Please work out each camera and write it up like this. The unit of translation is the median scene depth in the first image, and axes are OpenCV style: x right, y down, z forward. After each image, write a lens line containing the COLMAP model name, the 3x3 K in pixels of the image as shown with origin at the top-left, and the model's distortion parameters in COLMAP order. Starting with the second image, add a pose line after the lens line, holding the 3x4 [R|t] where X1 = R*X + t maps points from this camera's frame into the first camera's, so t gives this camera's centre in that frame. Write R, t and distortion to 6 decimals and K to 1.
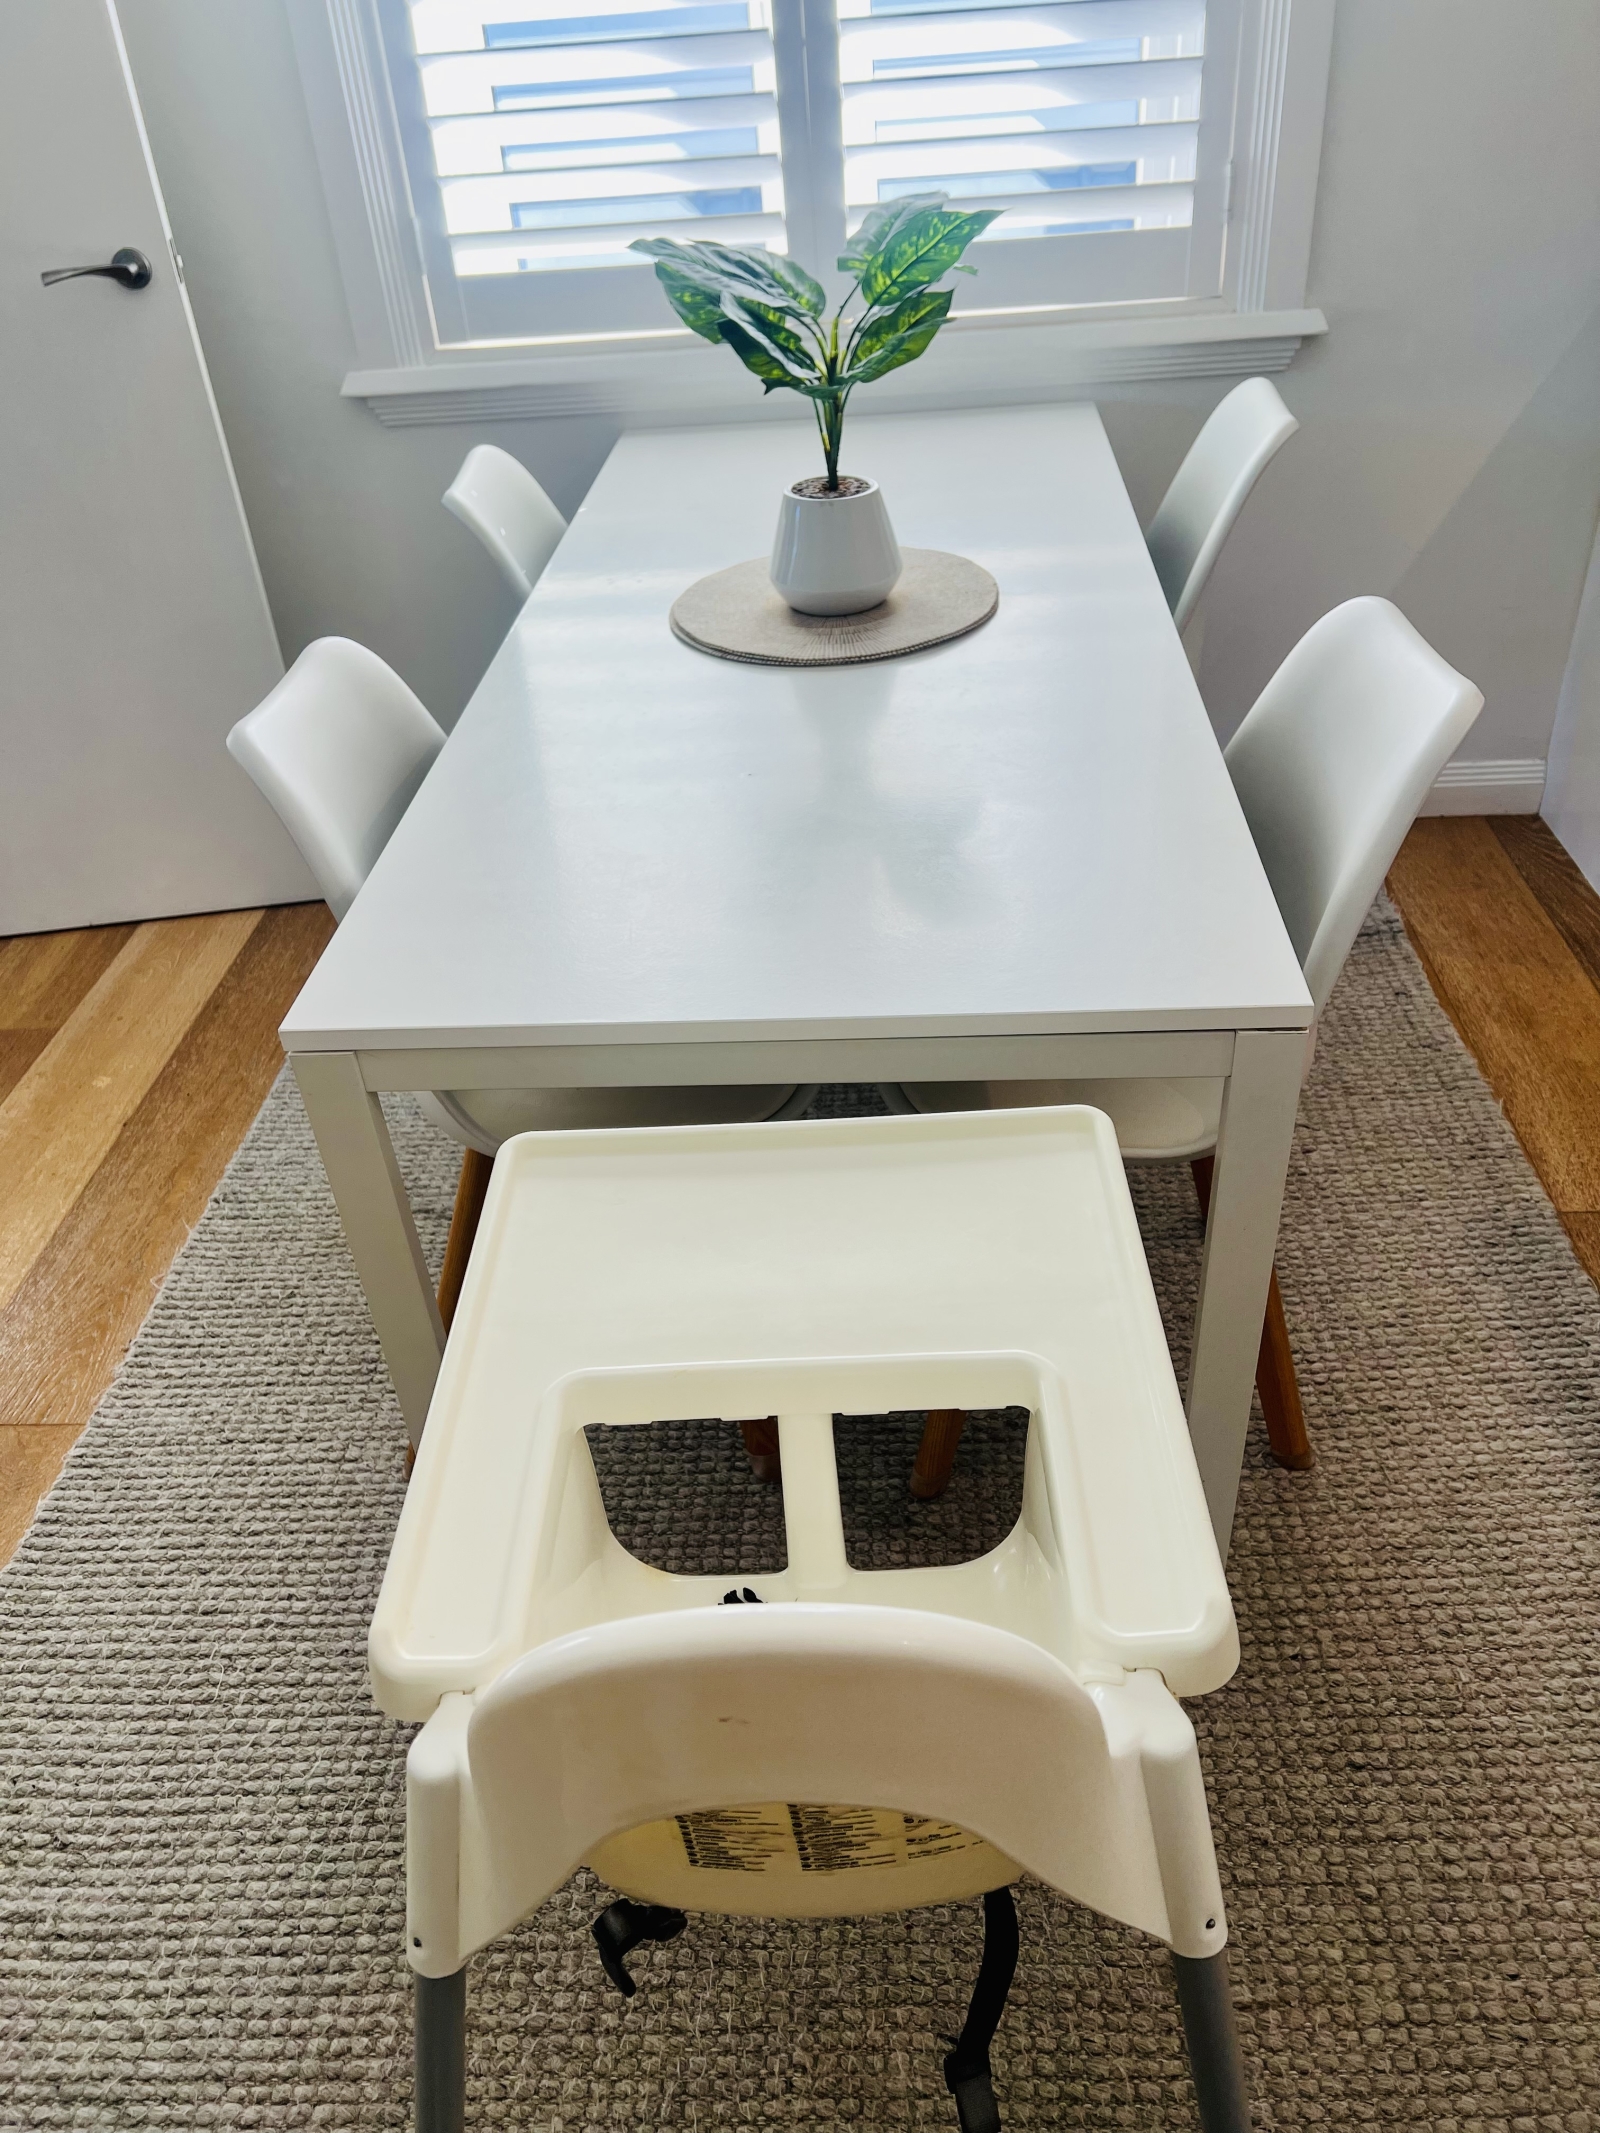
lens RADIAL K [[1530.8, 0, 800.0], [0, 1530.8, 1066.5], [0, 0, 1]] dist [0.005666, -0.002626]
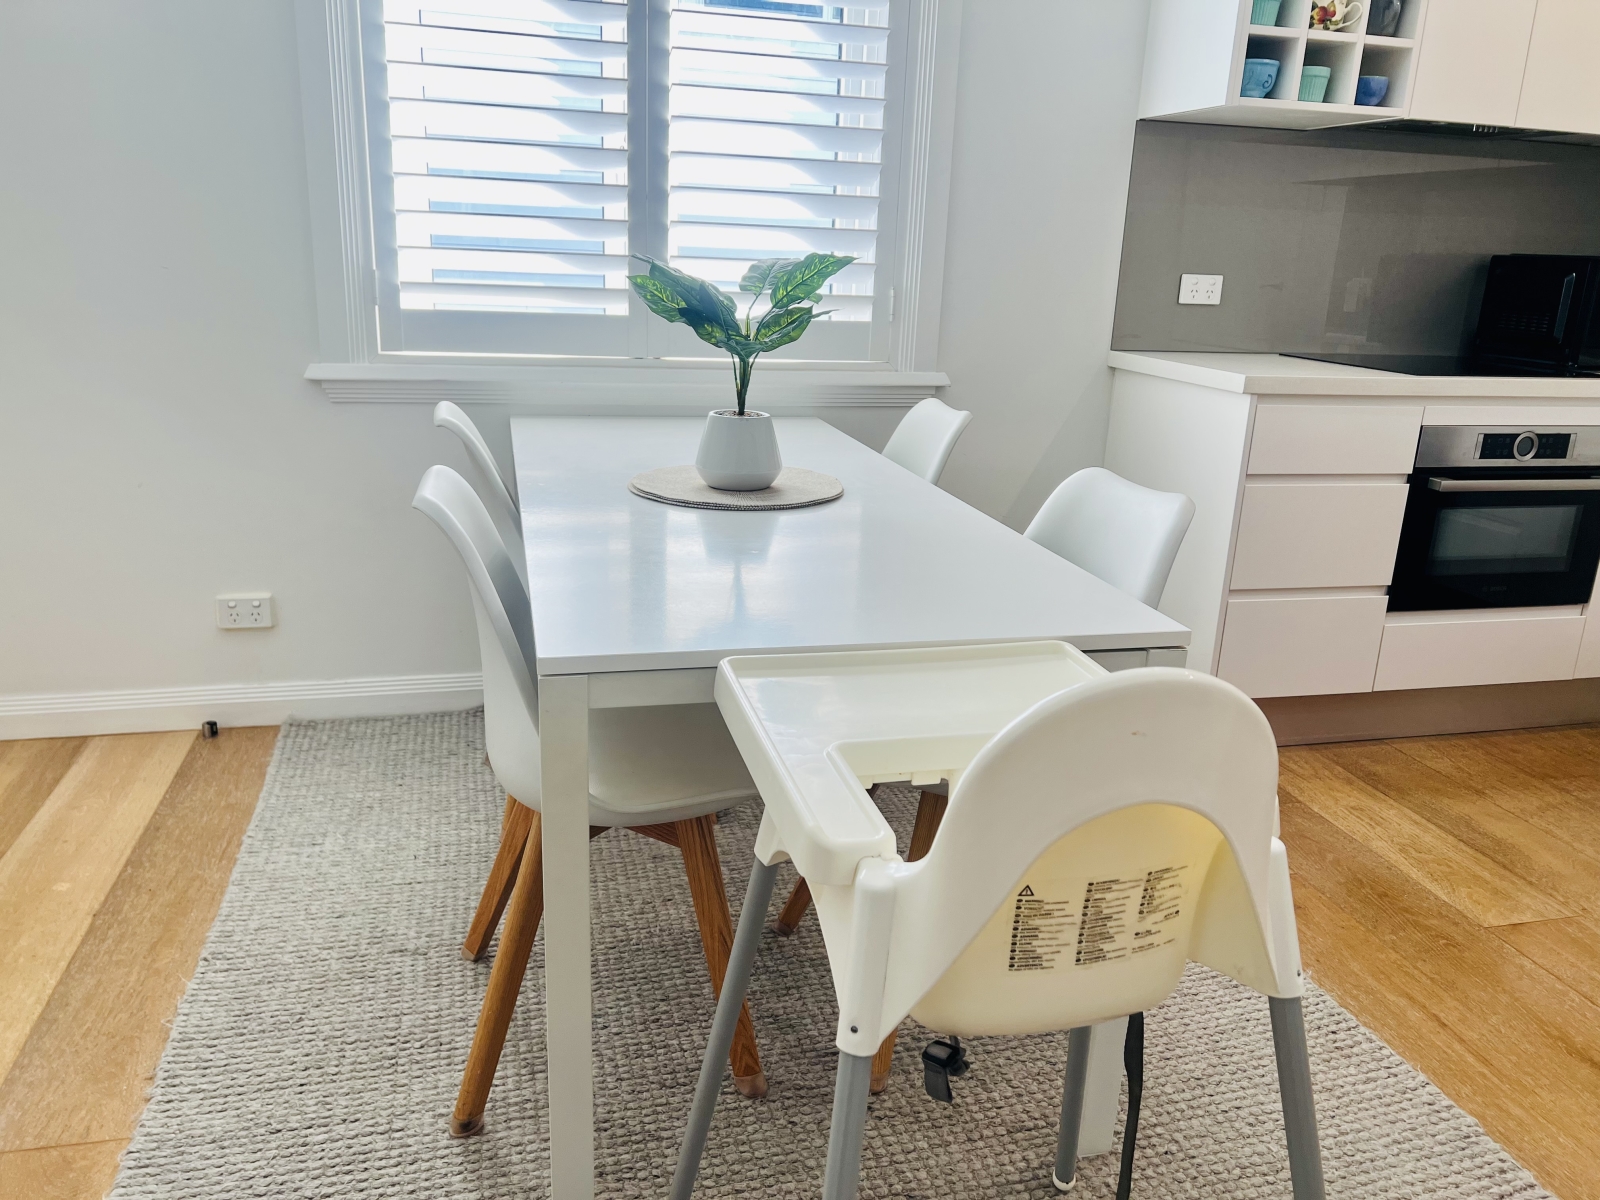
lens RADIAL K [[1139.8, 0, 800.0], [0, 1139.8, 600.0], [0, 0, 1]] dist [0.004419, -0.004400]
pose [[0.955369, 0.012898, 0.295134, -0.232982], [0.080376, 0.950009, -0.301701, 0.141618], [-0.284271, 0.311957, 0.906572, -0.010311]]
